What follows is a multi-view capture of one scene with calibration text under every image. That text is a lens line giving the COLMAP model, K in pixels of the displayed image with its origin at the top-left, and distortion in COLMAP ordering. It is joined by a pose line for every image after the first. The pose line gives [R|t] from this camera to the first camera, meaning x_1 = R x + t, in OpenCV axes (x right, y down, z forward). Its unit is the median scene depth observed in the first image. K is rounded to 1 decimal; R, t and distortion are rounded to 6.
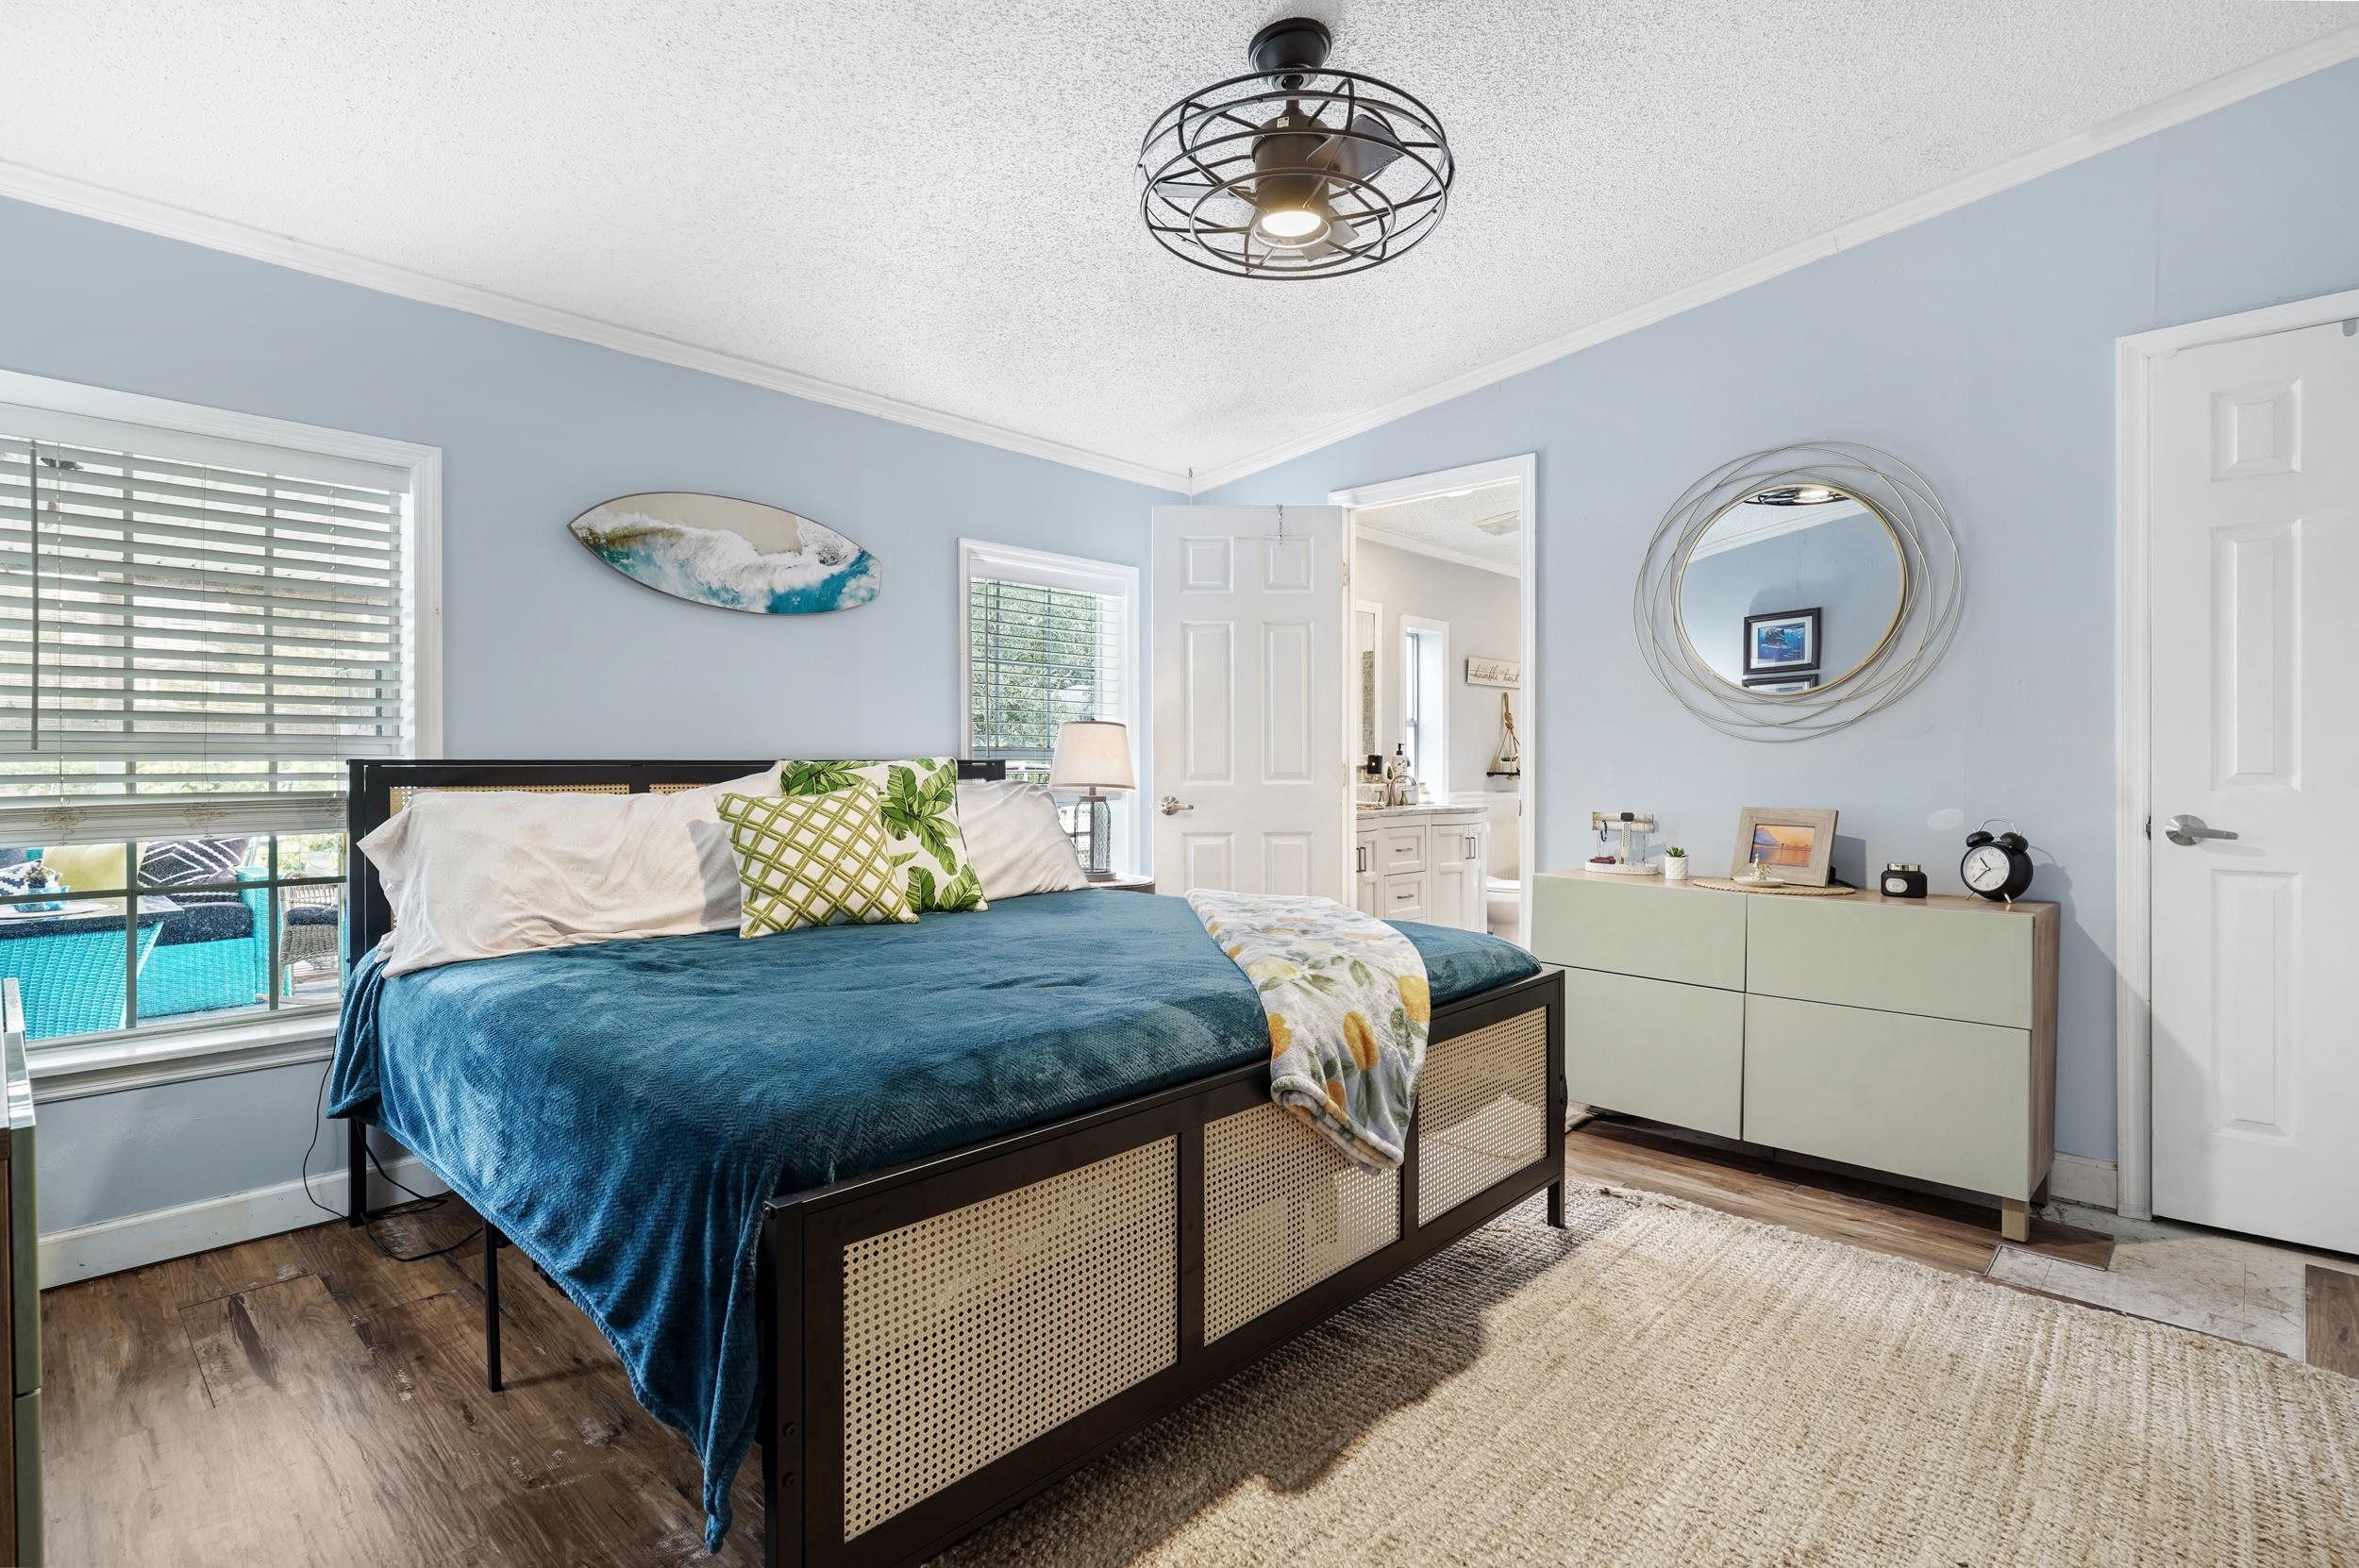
lens RADIAL K [[1138.8, 0, 1170.9], [0, 1138.8, 758.8], [0, 0, 1]] dist [-0.005087, 0.001581]
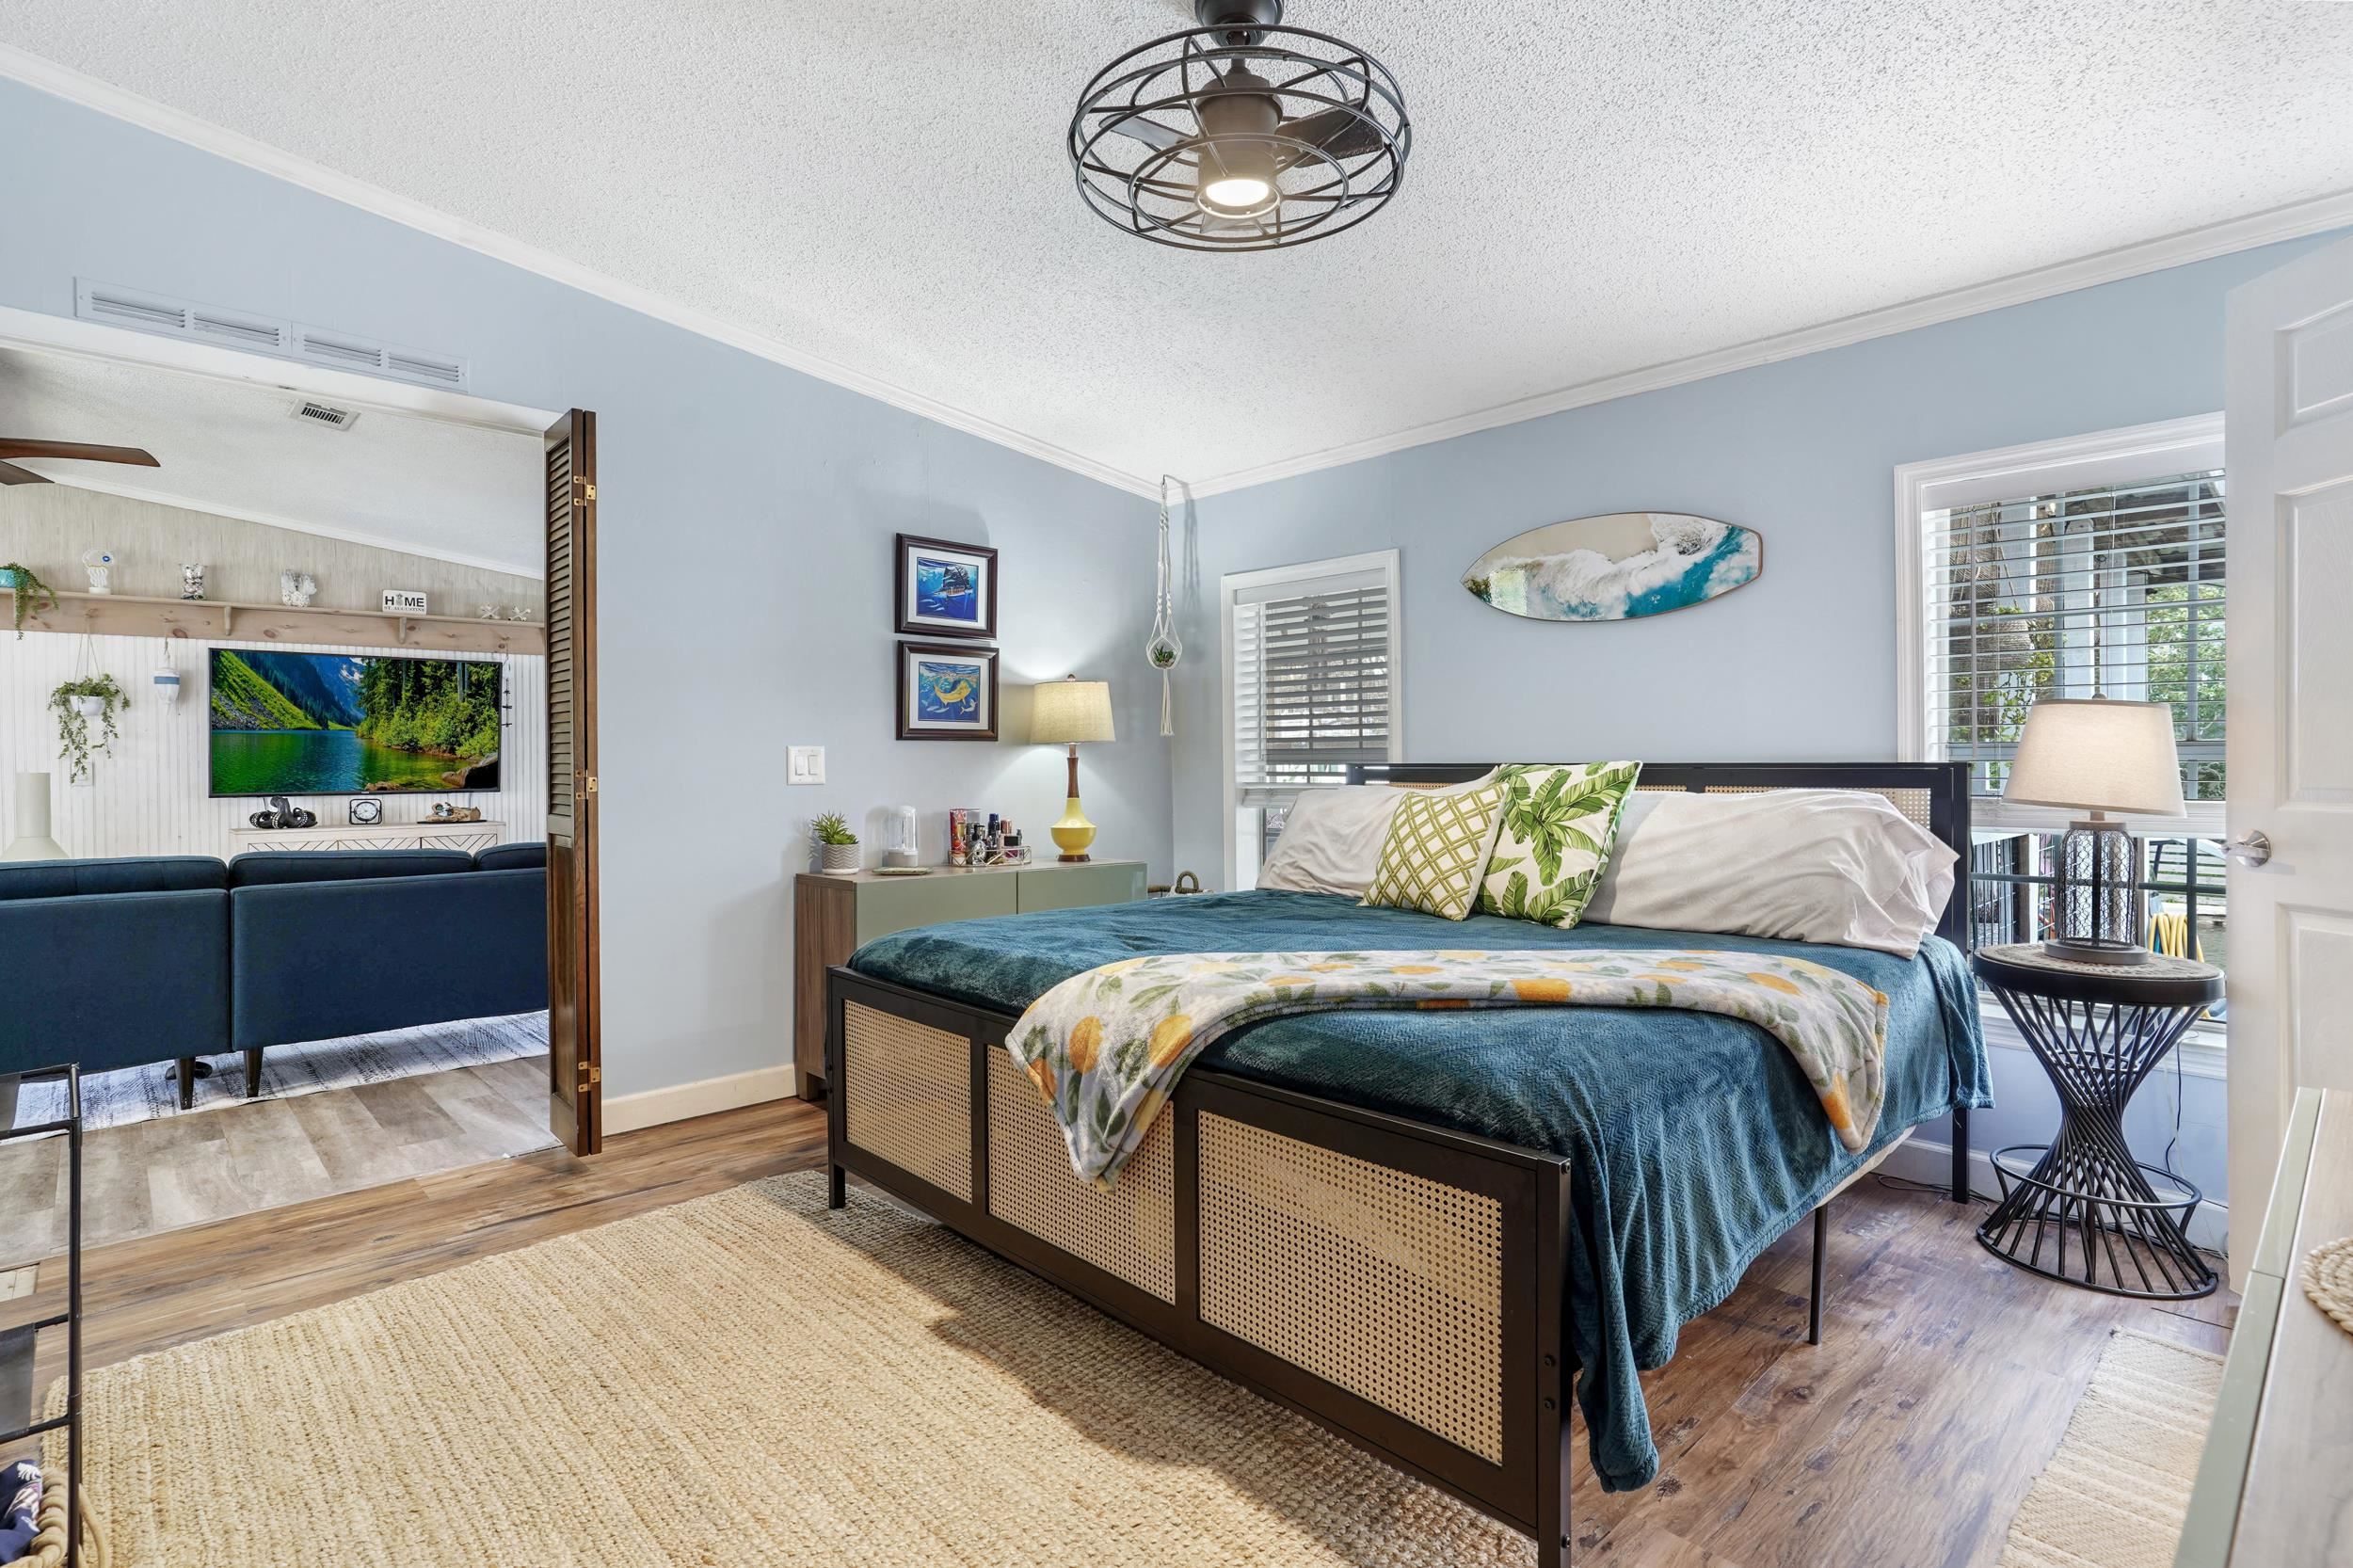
lens RADIAL K [[1136.0, 0, 1174.3], [0, 1136.0, 769.3], [0, 0, 1]] dist [-0.005087, 0.001581]
pose [[-0.048043, 0.005604, -0.998830, 0.697216], [0.003714, 0.999978, 0.005432, -0.000892], [0.998838, -0.003448, -0.048063, 0.671377]]
